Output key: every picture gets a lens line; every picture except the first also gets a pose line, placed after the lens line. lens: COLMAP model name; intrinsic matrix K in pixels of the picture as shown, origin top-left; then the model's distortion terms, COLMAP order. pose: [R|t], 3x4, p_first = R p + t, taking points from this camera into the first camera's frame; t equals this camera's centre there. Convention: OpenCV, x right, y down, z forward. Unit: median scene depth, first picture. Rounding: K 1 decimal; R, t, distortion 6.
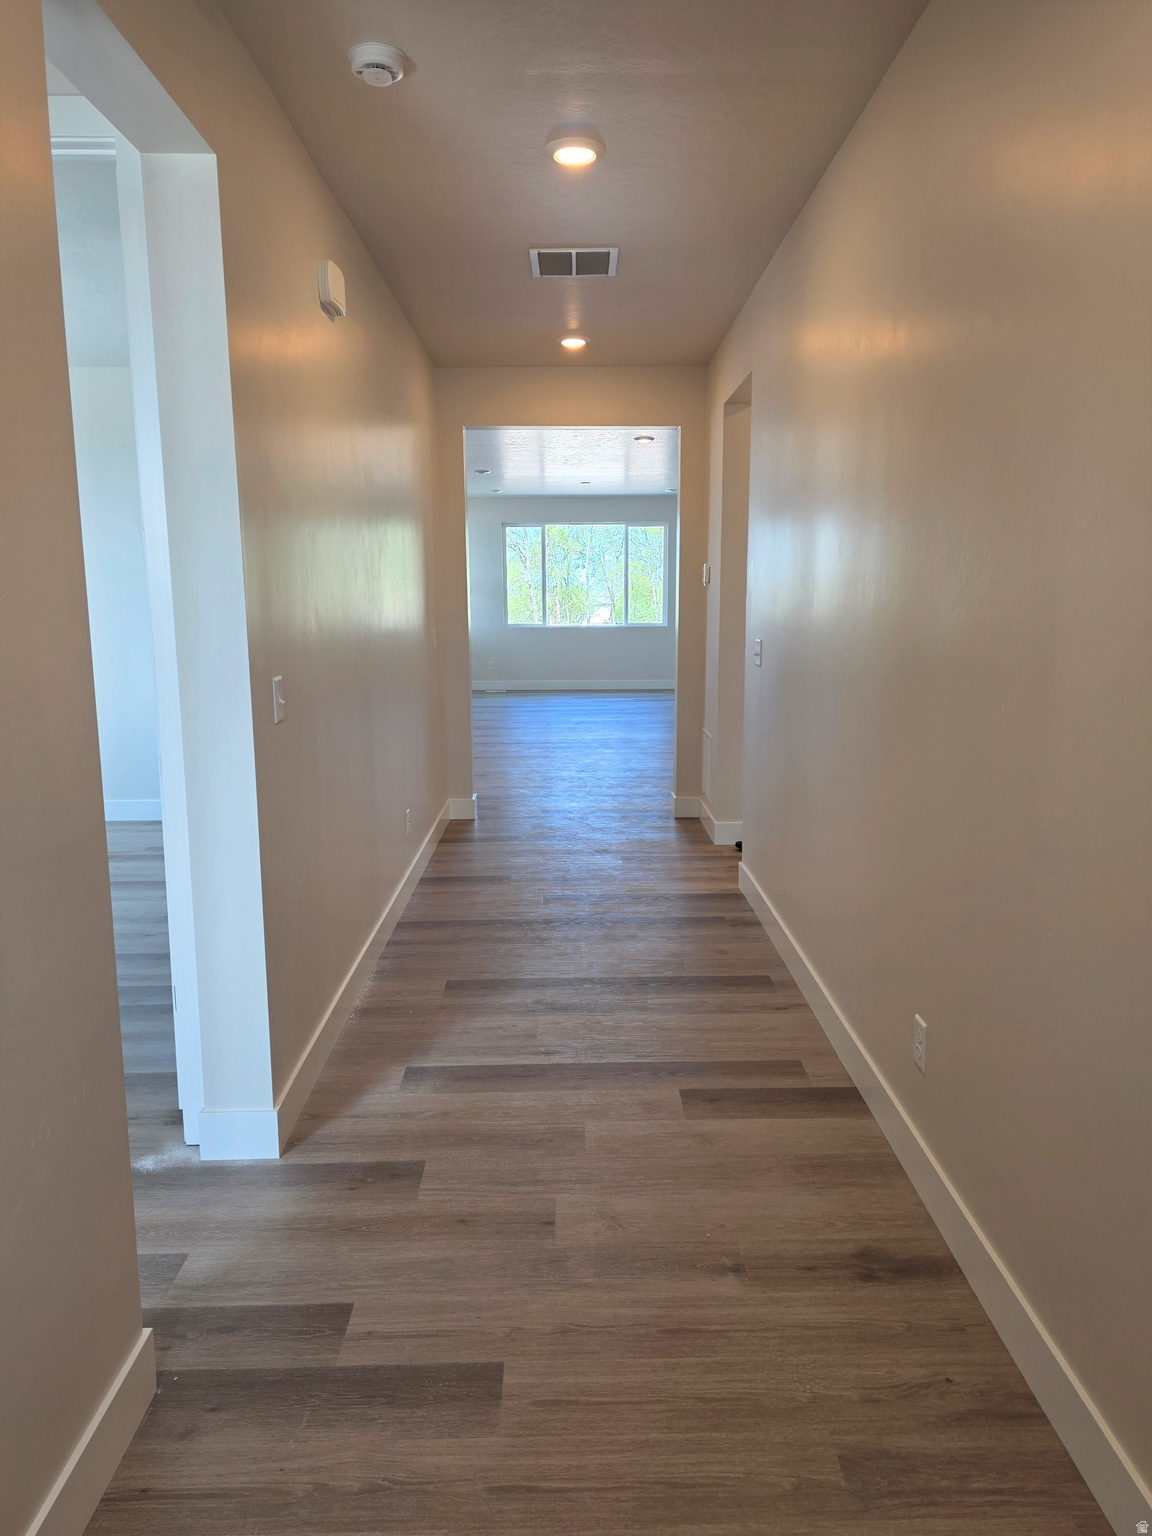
lens RADIAL K [[1067.6, 0, 576.0], [0, 1067.6, 768.0], [0, 0, 1]] dist [0.044324, -0.039605]
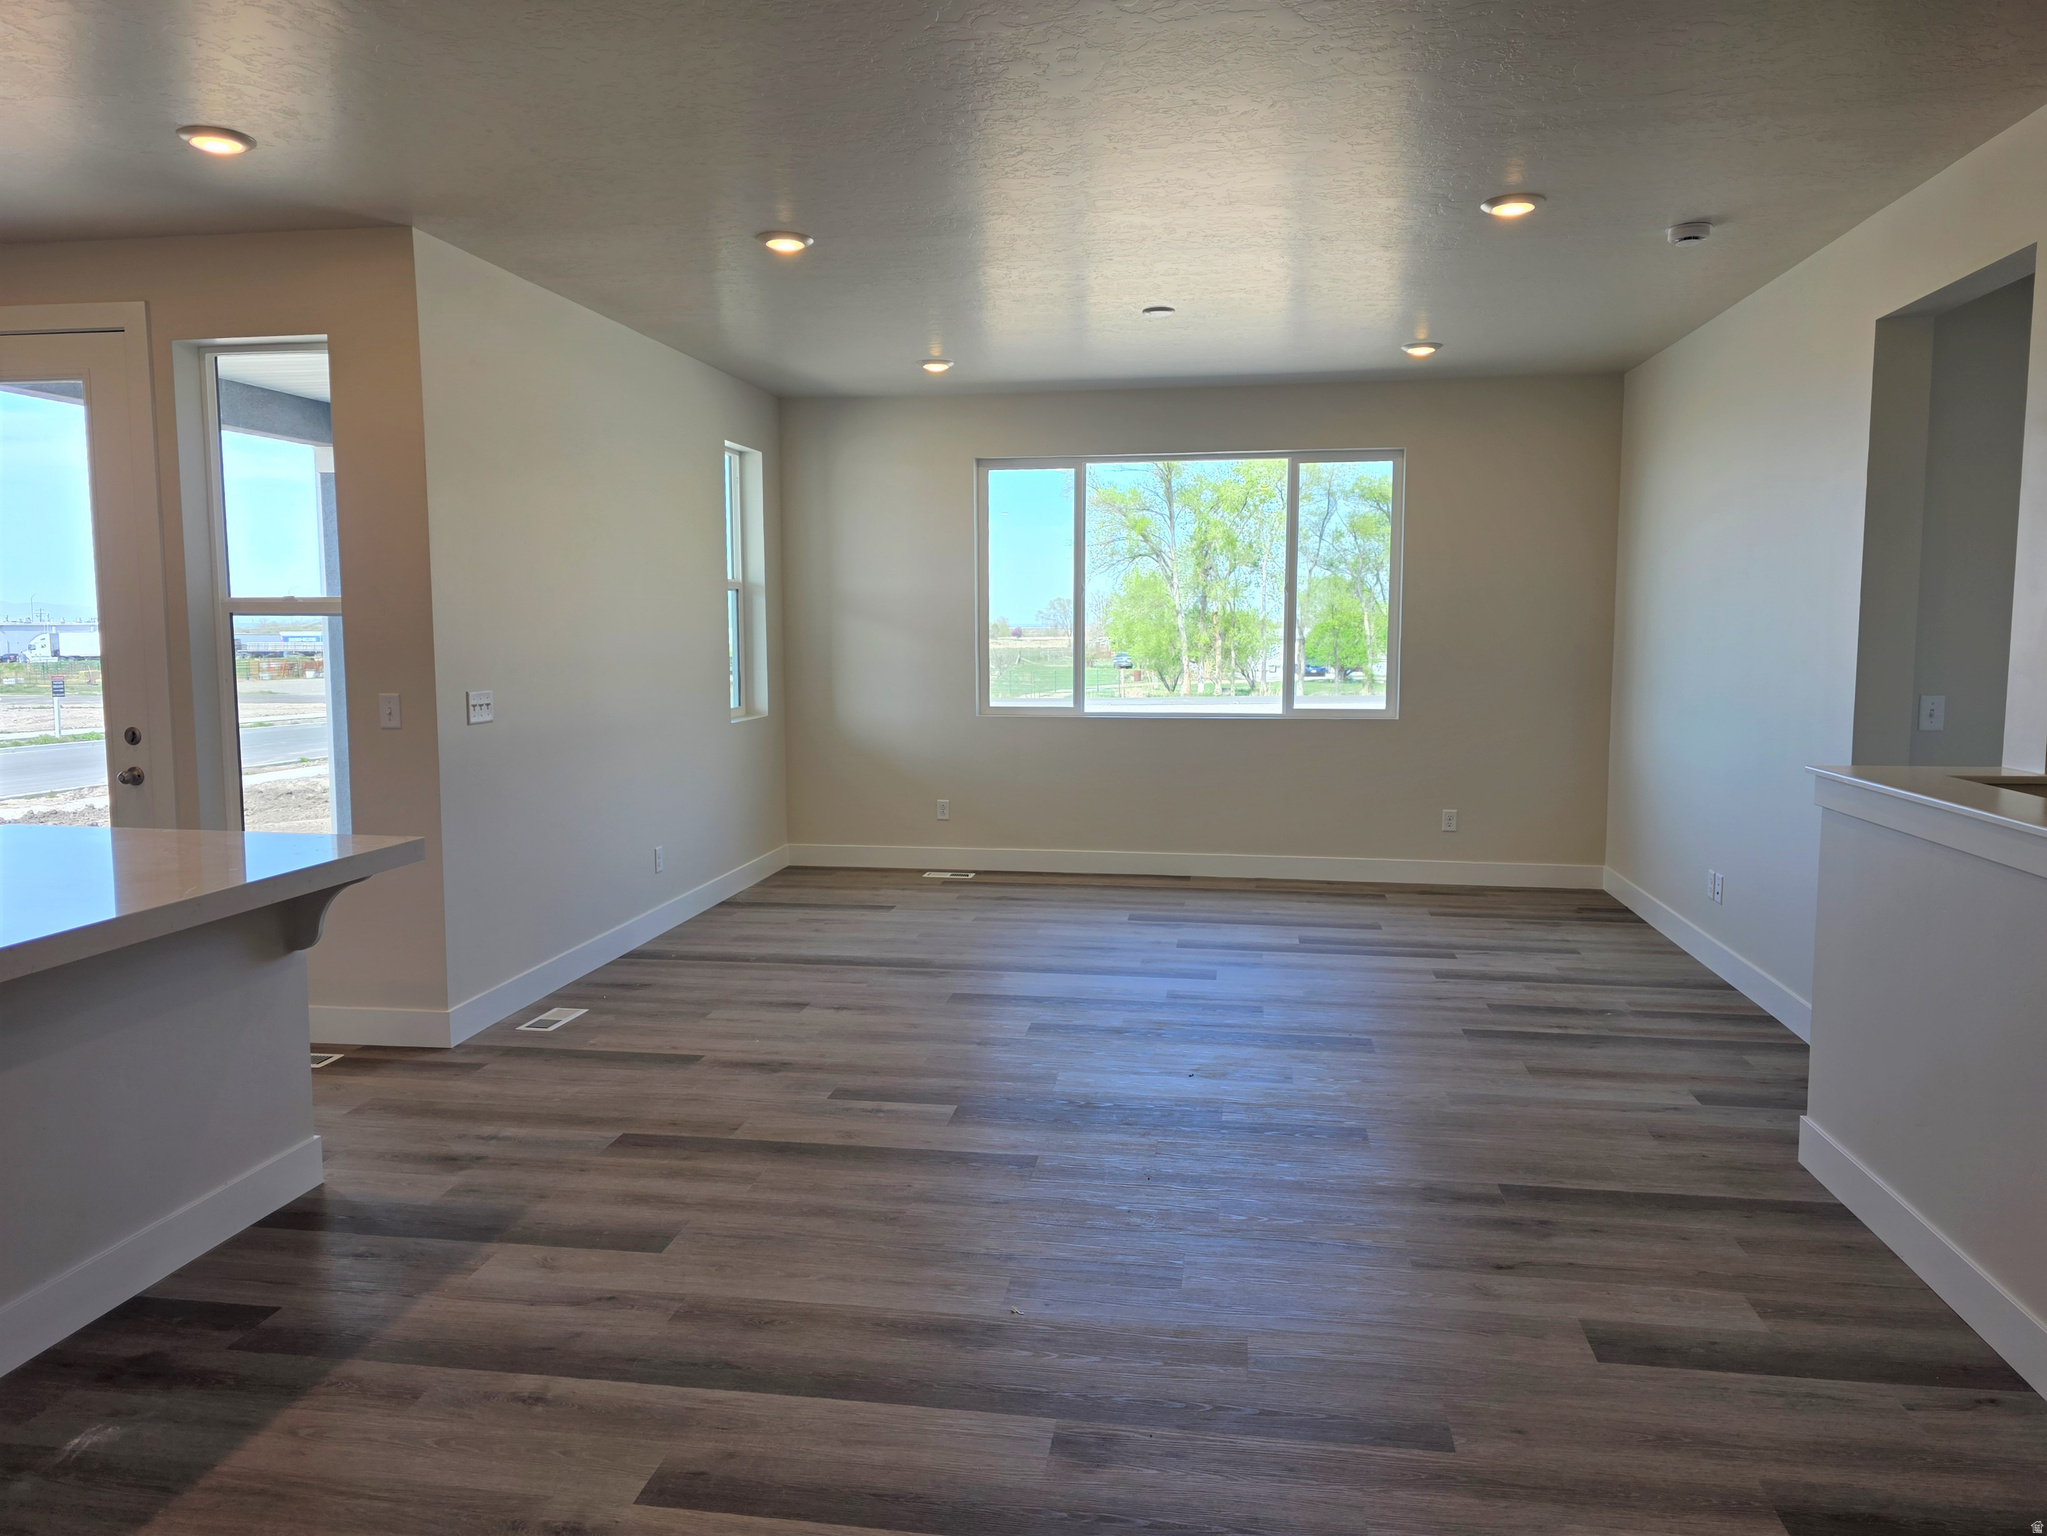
lens RADIAL K [[1422.7, 0, 1023.5], [0, 1422.7, 768.0], [0, 0, 1]] dist [0.044324, -0.039605]
pose [[0.986422, 0.017349, -0.163312, 0.037359], [-0.027259, 0.997907, -0.058635, -0.080461], [0.161953, 0.062290, 0.984831, 0.475095]]
